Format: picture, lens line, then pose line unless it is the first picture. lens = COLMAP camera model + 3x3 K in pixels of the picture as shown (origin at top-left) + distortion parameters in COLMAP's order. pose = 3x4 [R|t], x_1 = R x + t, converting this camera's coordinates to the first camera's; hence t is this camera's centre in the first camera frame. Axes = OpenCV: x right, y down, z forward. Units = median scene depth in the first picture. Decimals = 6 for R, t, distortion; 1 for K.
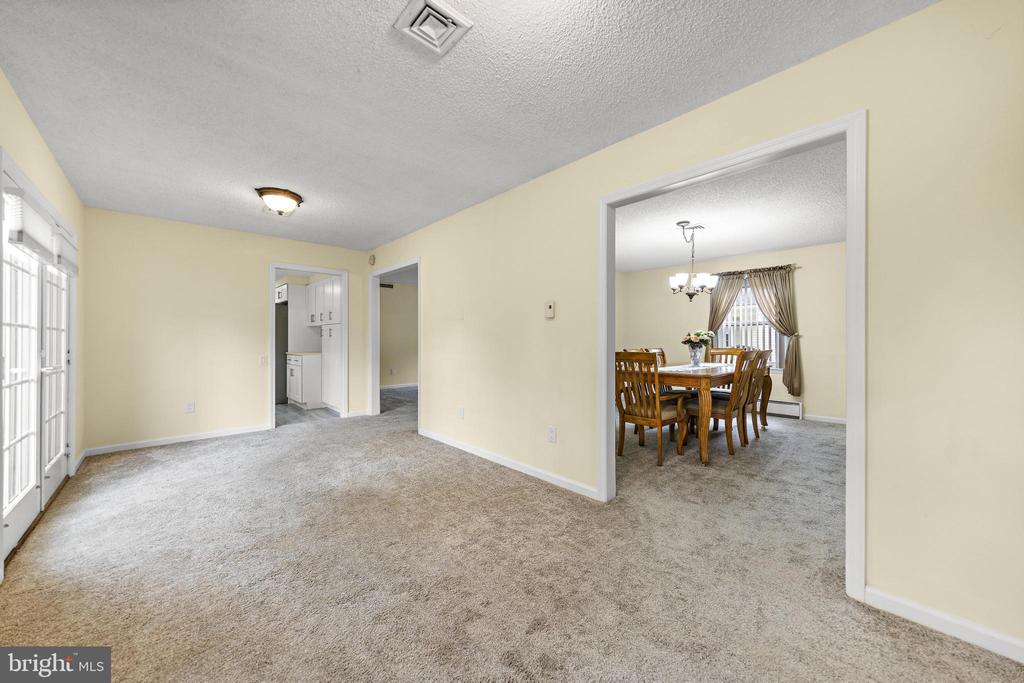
lens RADIAL K [[372.1, 0, 517.6], [0, 372.1, 338.9], [0, 0, 1]] dist [0.004708, -0.000132]
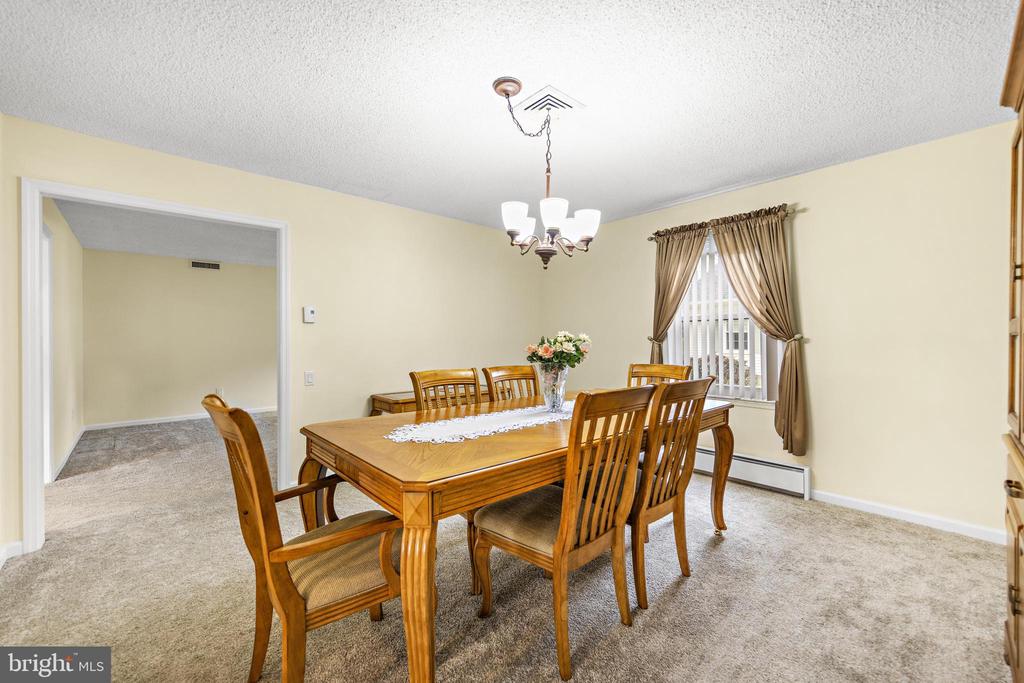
lens RADIAL K [[415.4, 0, 513.8], [0, 415.4, 336.4], [0, 0, 1]] dist [-0.000334, -0.000307]
pose [[0.999483, -0.004424, -0.031854, 0.360350], [0.004363, 0.999988, -0.001998, -0.013488], [0.031863, 0.001858, 0.999491, 0.396129]]
